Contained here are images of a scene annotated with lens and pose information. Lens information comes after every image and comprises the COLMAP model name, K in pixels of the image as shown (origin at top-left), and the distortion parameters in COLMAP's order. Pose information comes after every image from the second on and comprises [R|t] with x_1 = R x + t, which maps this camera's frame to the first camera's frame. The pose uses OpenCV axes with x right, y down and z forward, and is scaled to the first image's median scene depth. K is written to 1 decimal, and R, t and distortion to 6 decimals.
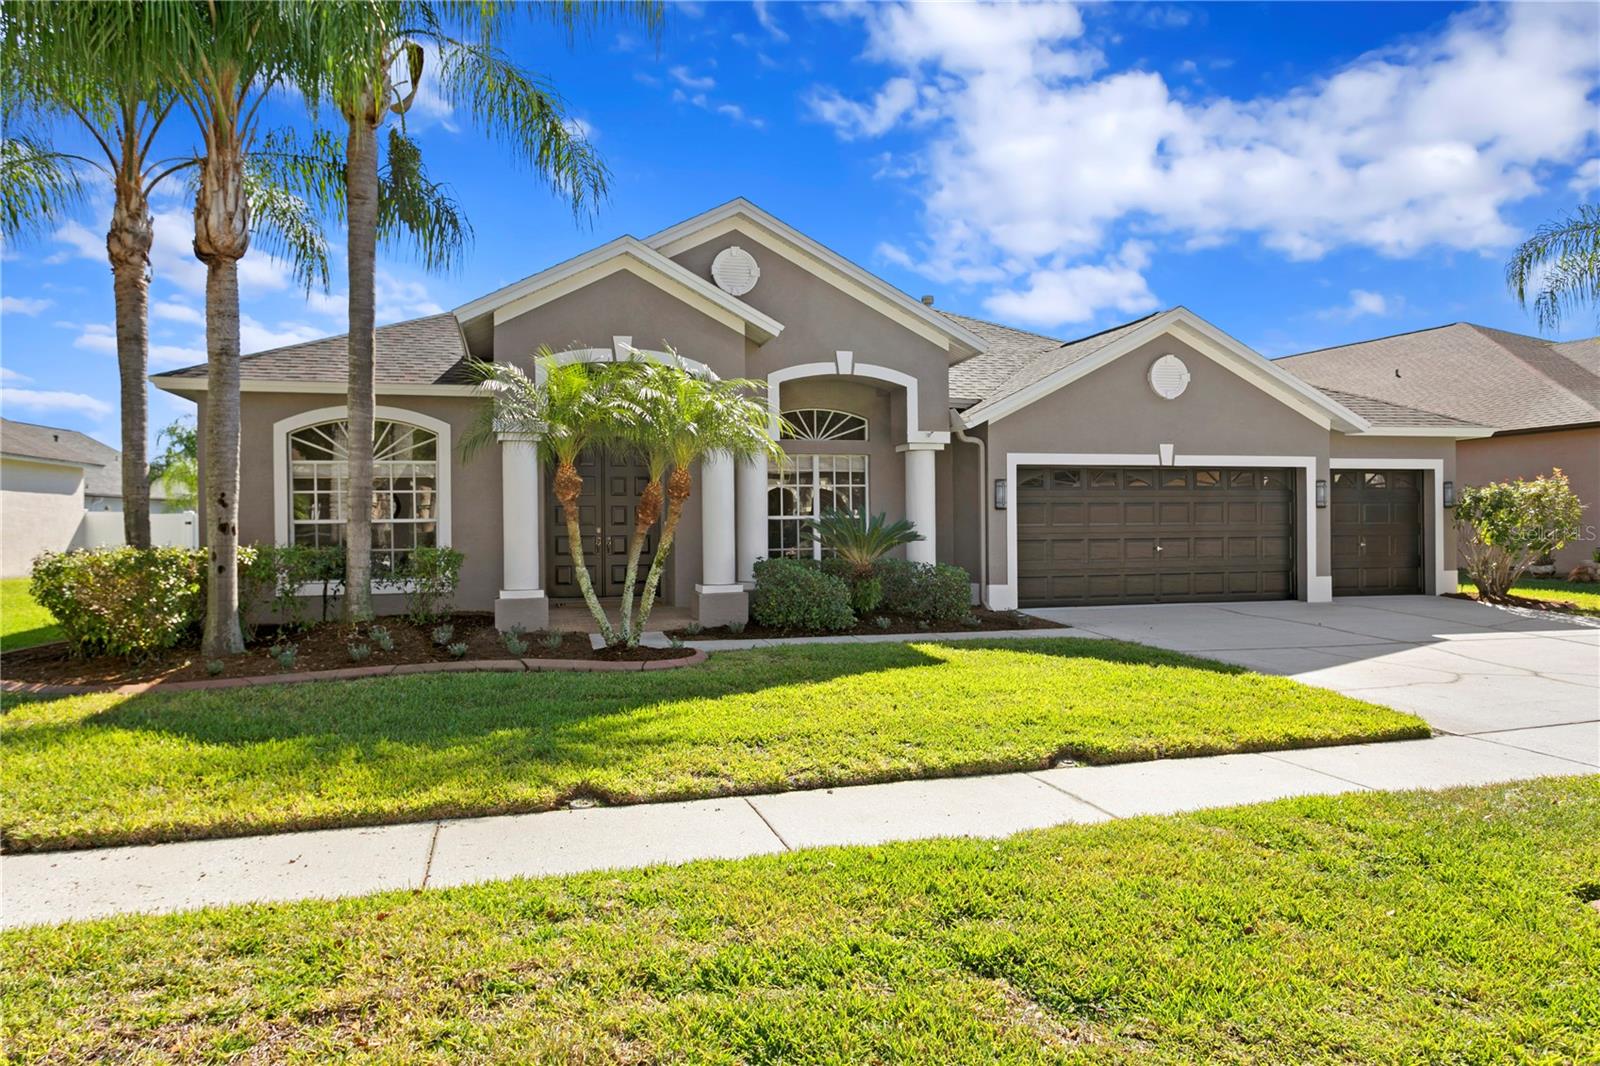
lens RADIAL K [[999.7, 0, 793.5], [0, 999.7, 535.0], [0, 0, 1]] dist [-0.005005, 0.002843]
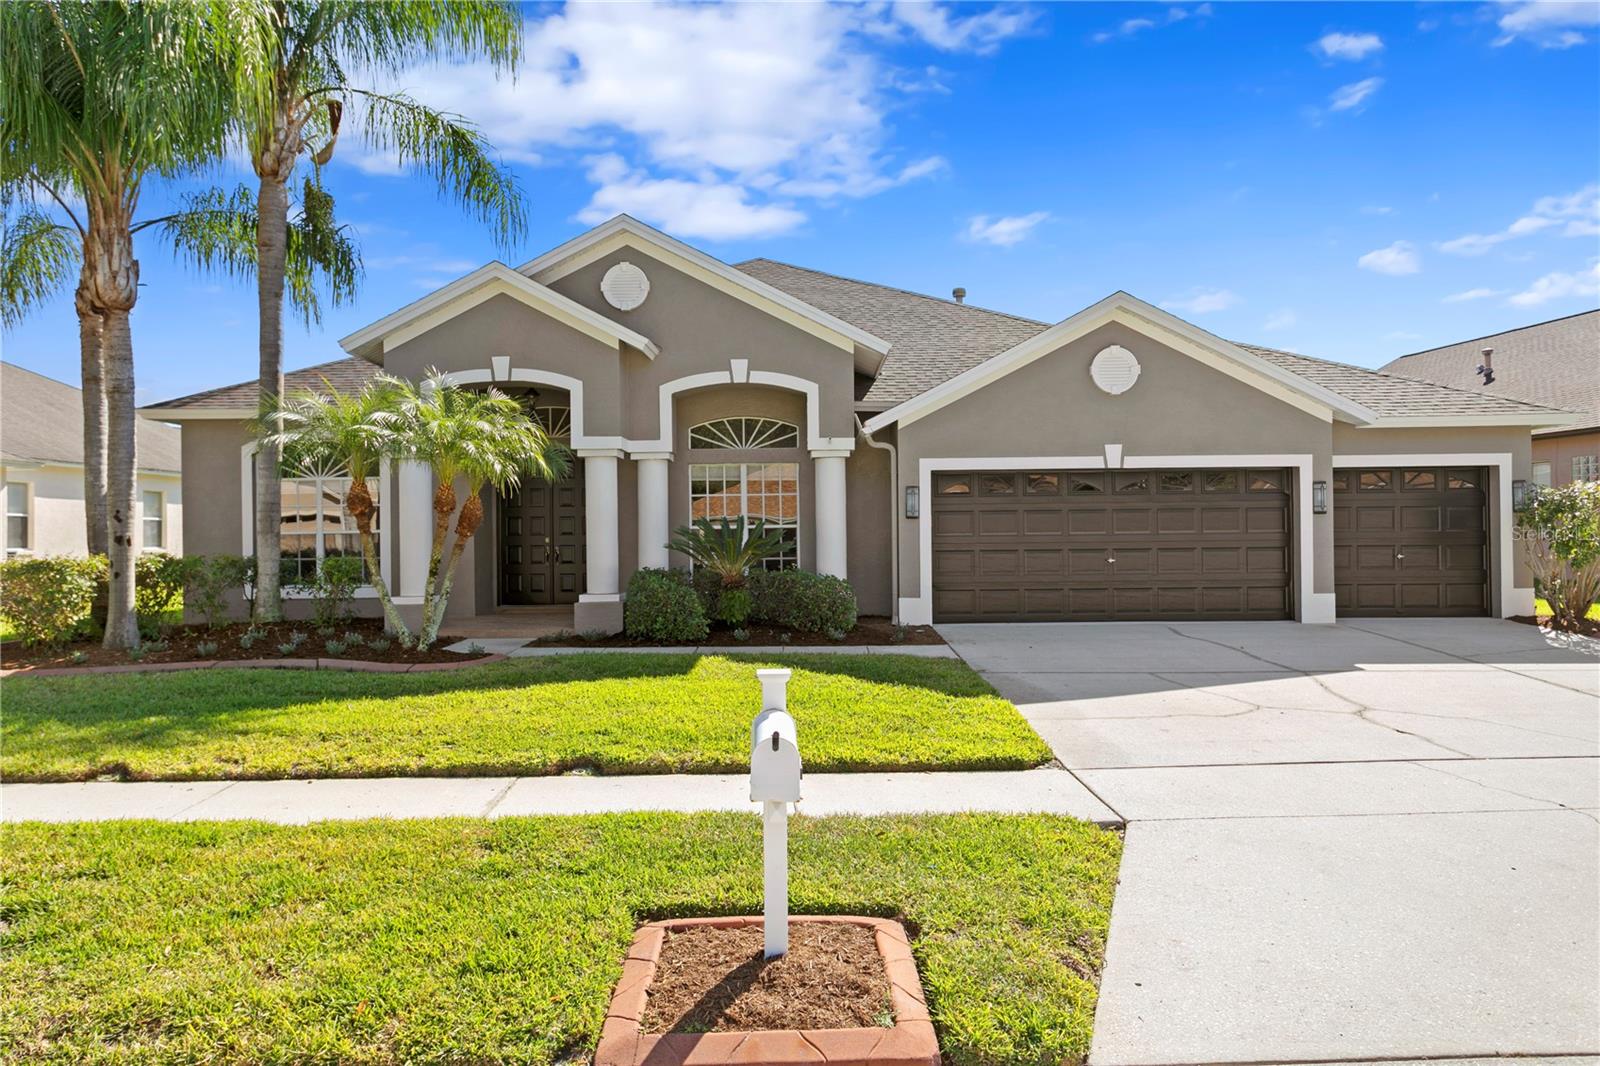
lens RADIAL K [[1051.7, 0, 791.1], [0, 1051.7, 545.5], [0, 0, 1]] dist [-0.002305, 0.002160]
pose [[0.965847, 0.000543, -0.259114, 0.398945], [0.000182, 0.999996, 0.002777, -0.002923], [0.259115, -0.002729, 0.965843, 0.009216]]
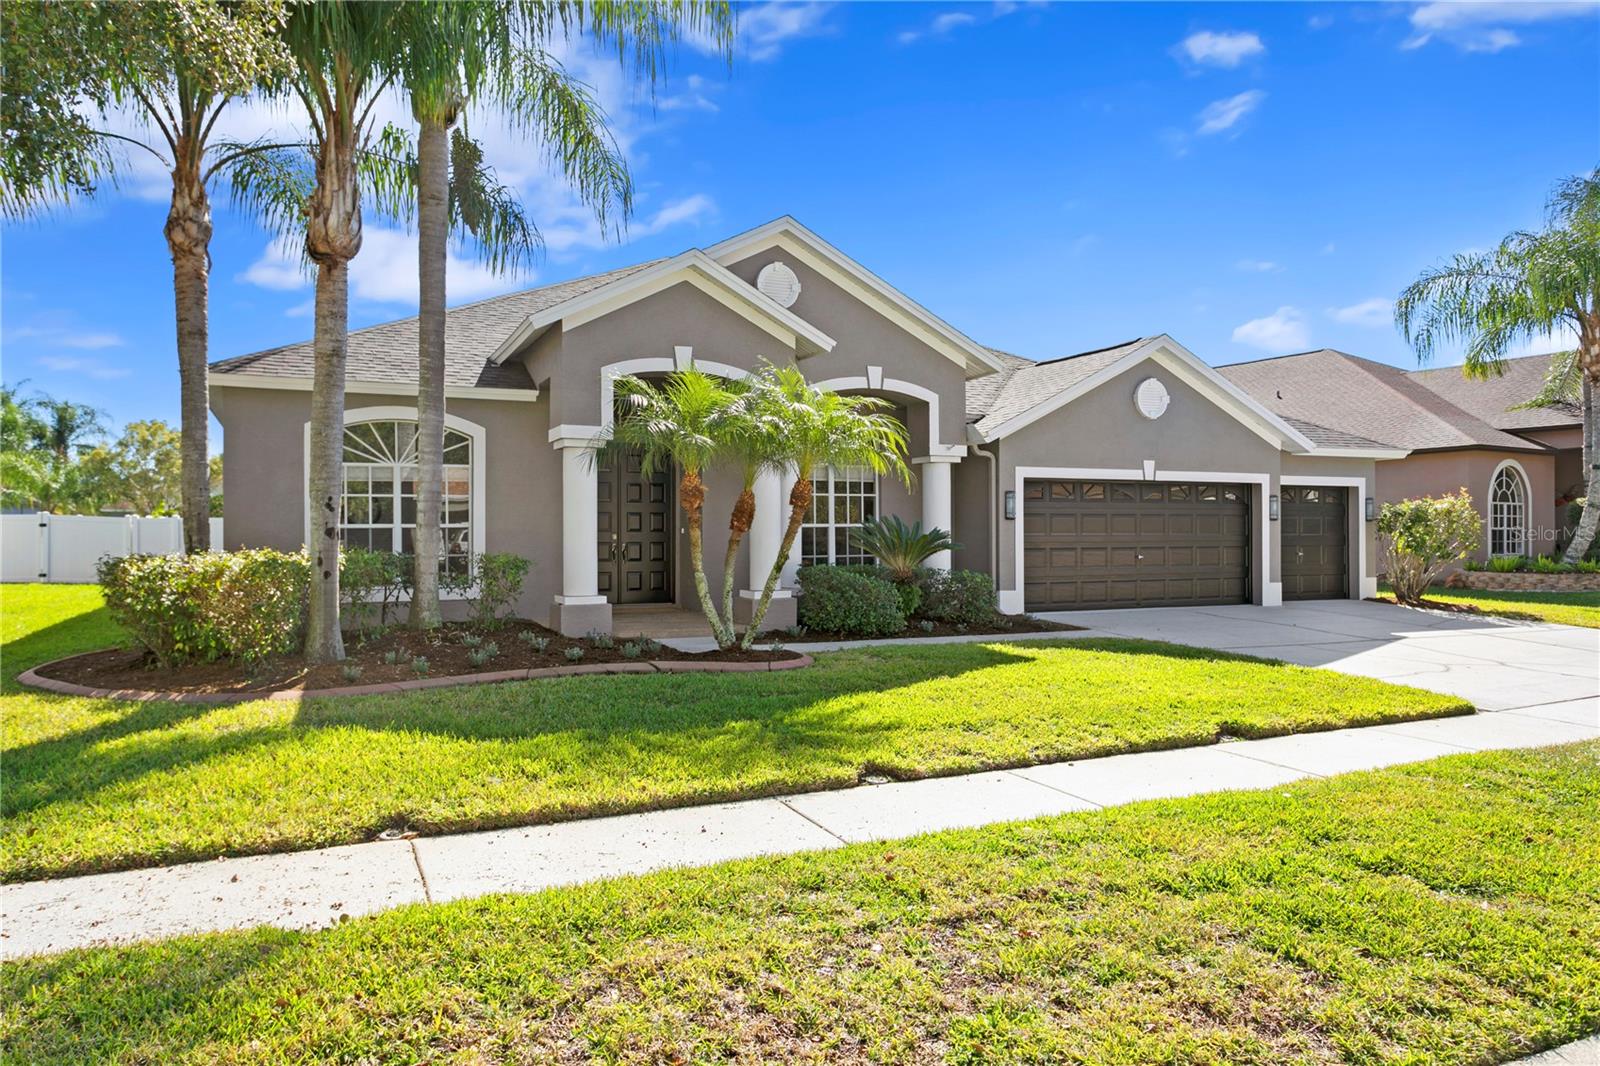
lens RADIAL K [[1051.7, 0, 793.1], [0, 1051.7, 530.5], [0, 0, 1]] dist [-0.002305, 0.002160]
pose [[0.986535, 0.007082, 0.163396, -0.227085], [-0.005110, 0.999909, -0.012489, 0.001413], [-0.163469, 0.011486, 0.986482, -0.070907]]
